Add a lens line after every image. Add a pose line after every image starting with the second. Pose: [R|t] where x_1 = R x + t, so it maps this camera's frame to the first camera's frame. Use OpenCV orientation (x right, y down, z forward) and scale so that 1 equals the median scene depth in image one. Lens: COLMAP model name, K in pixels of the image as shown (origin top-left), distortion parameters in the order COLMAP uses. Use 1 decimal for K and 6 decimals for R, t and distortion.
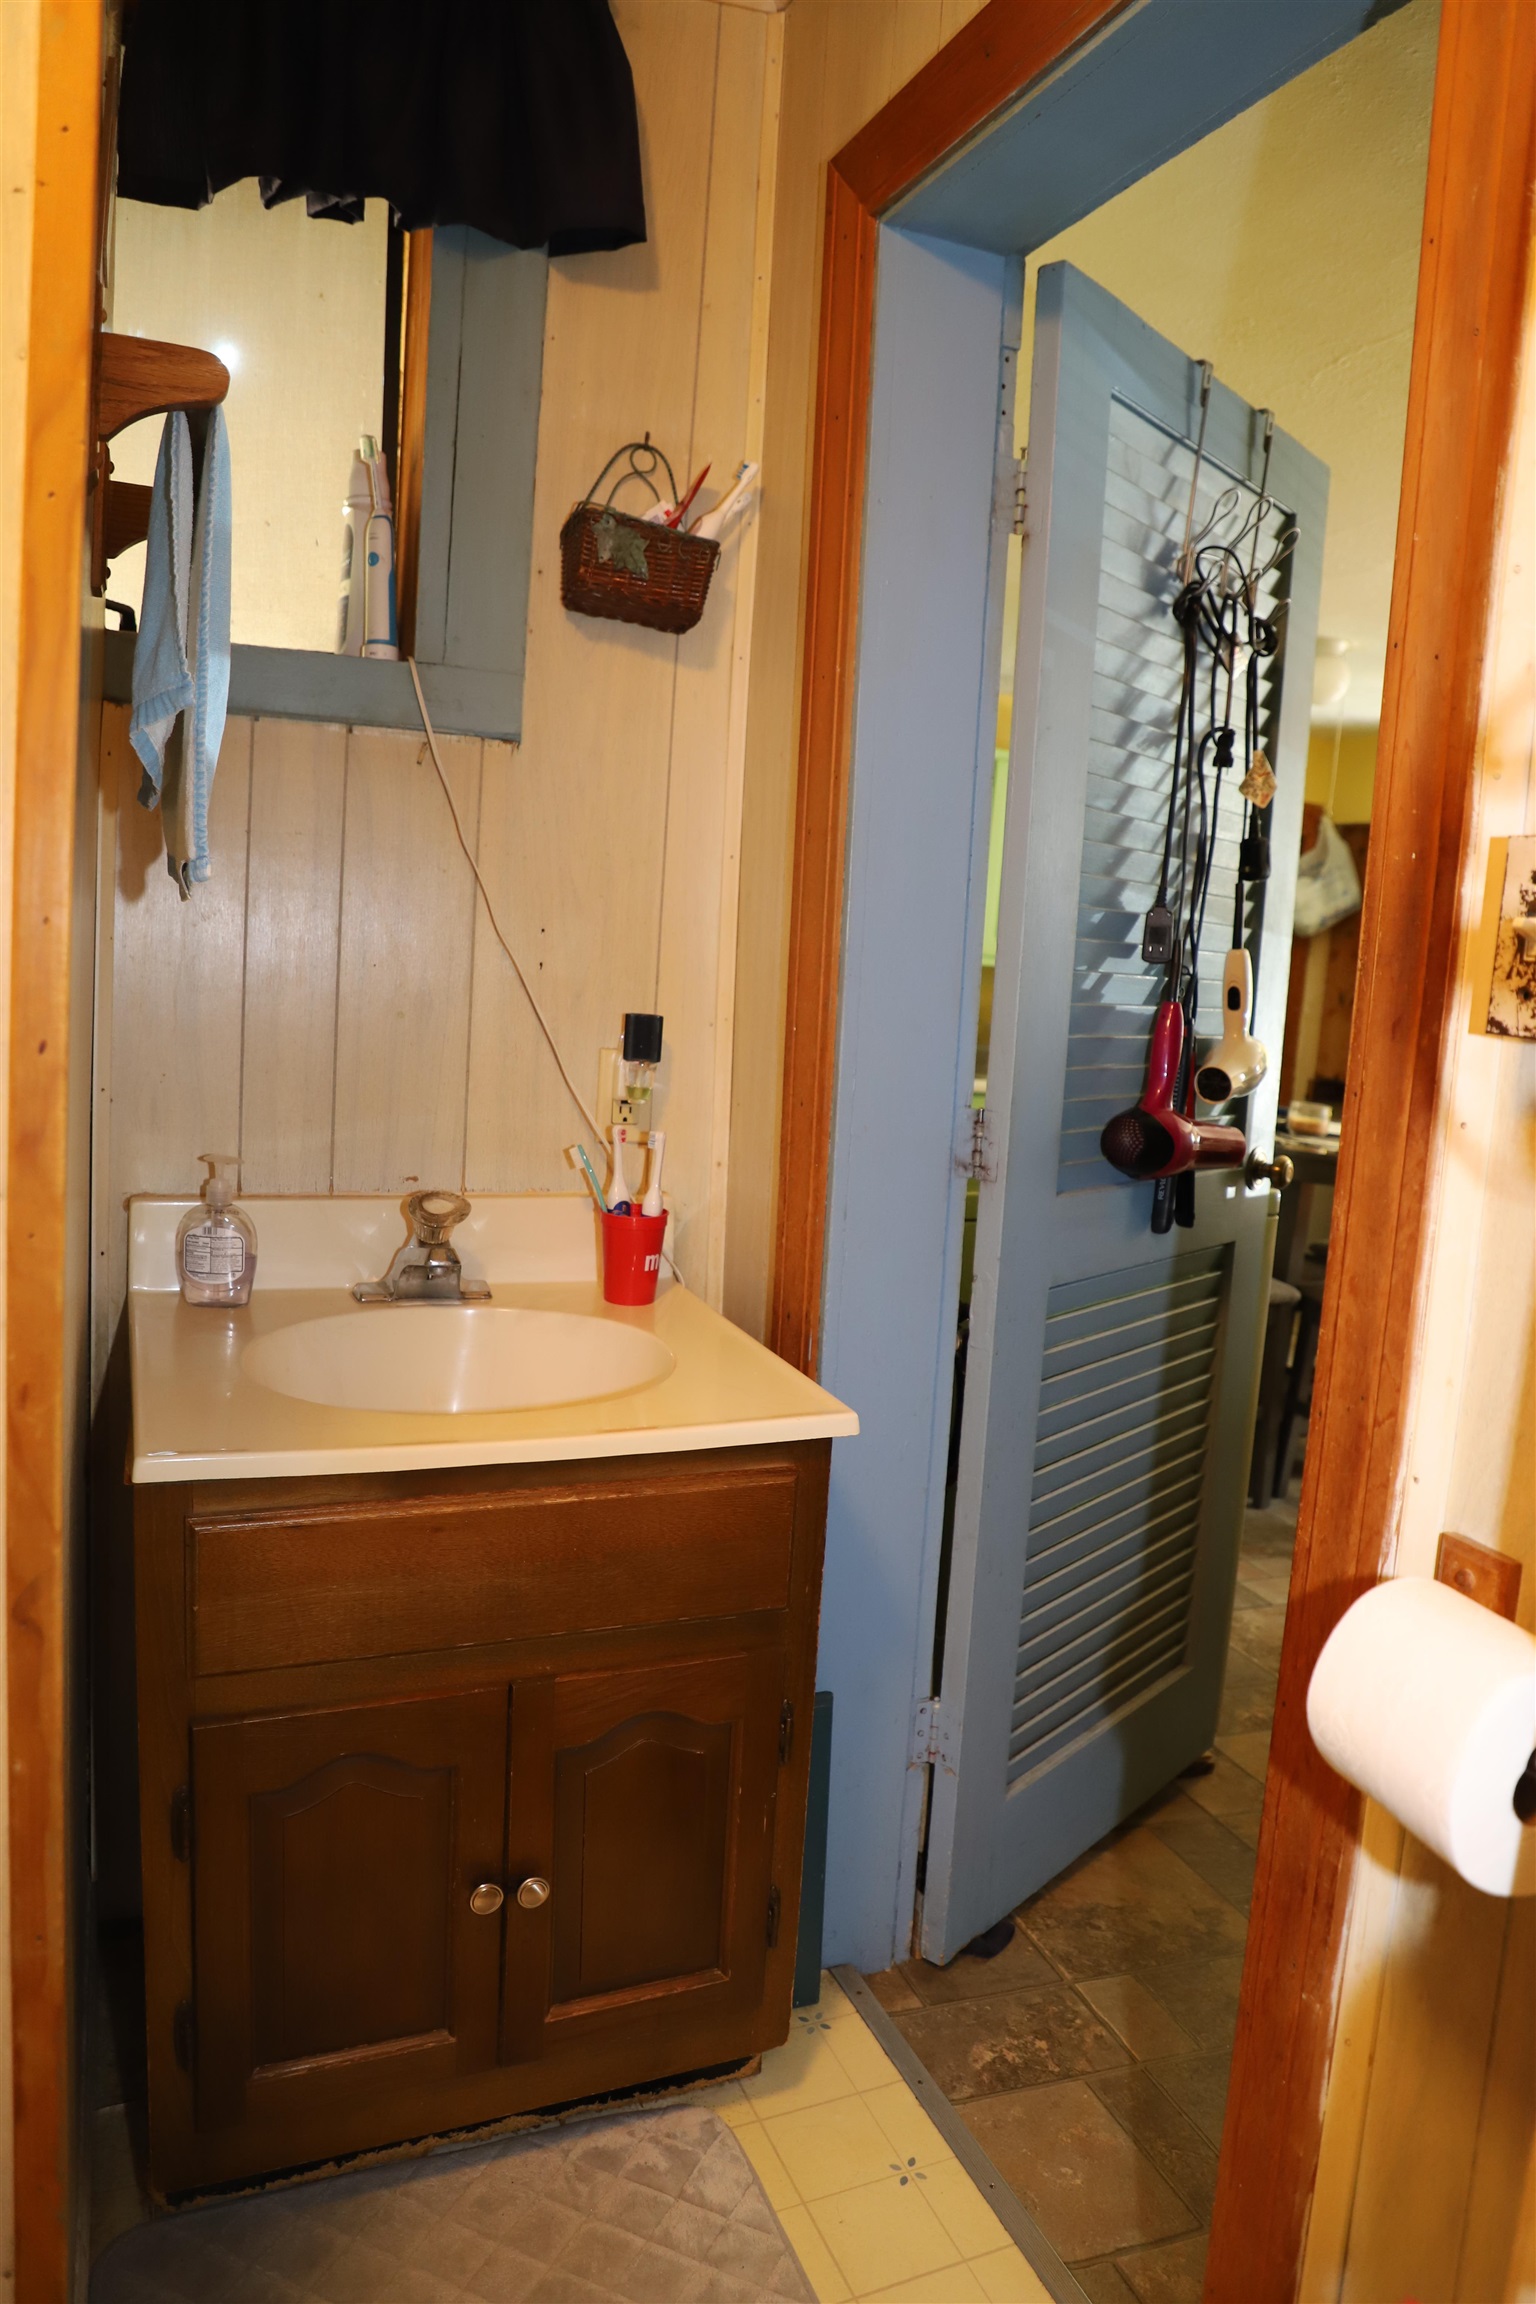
lens RADIAL K [[1594.4, 0, 768.0], [0, 1594.4, 1152.0], [0, 0, 1]] dist [-0.091774, 0.058209]
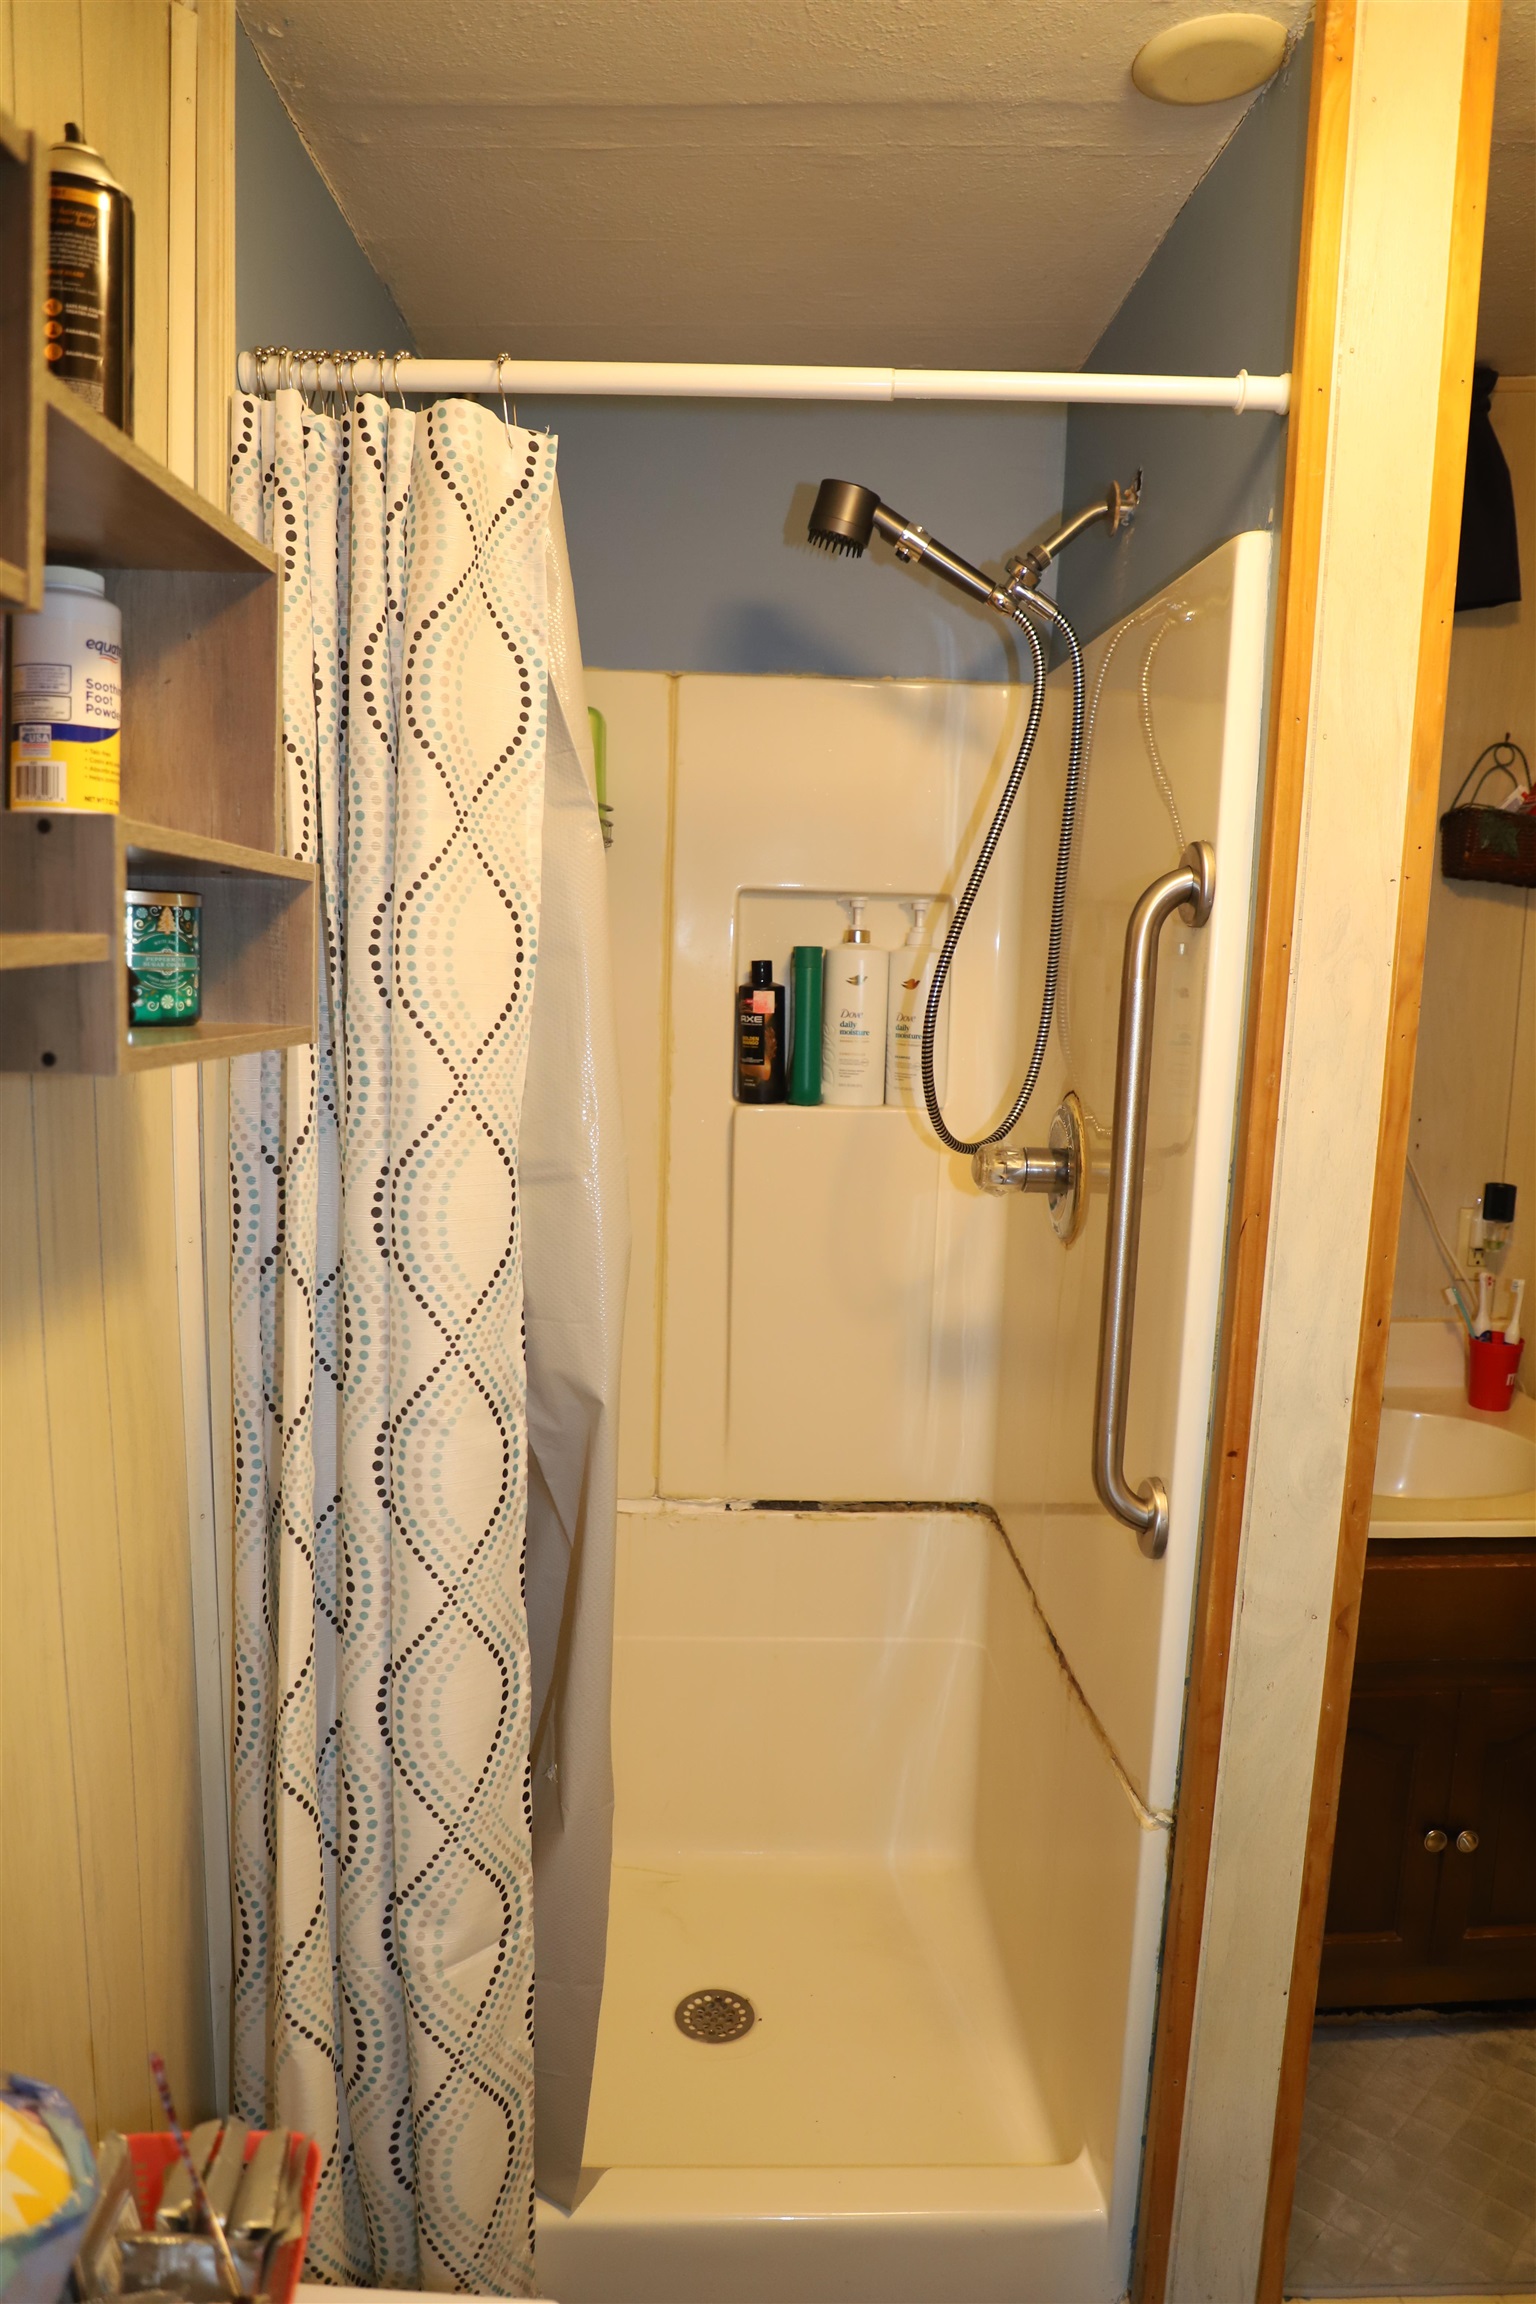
lens RADIAL K [[1594.4, 0, 768.0], [0, 1594.4, 1152.0], [0, 0, 1]] dist [-0.091774, 0.058209]
pose [[0.939376, 0.010025, -0.342743, -0.206120], [-0.012175, 0.999917, -0.004120, -0.103263], [0.342674, 0.008043, 0.939420, -0.409784]]
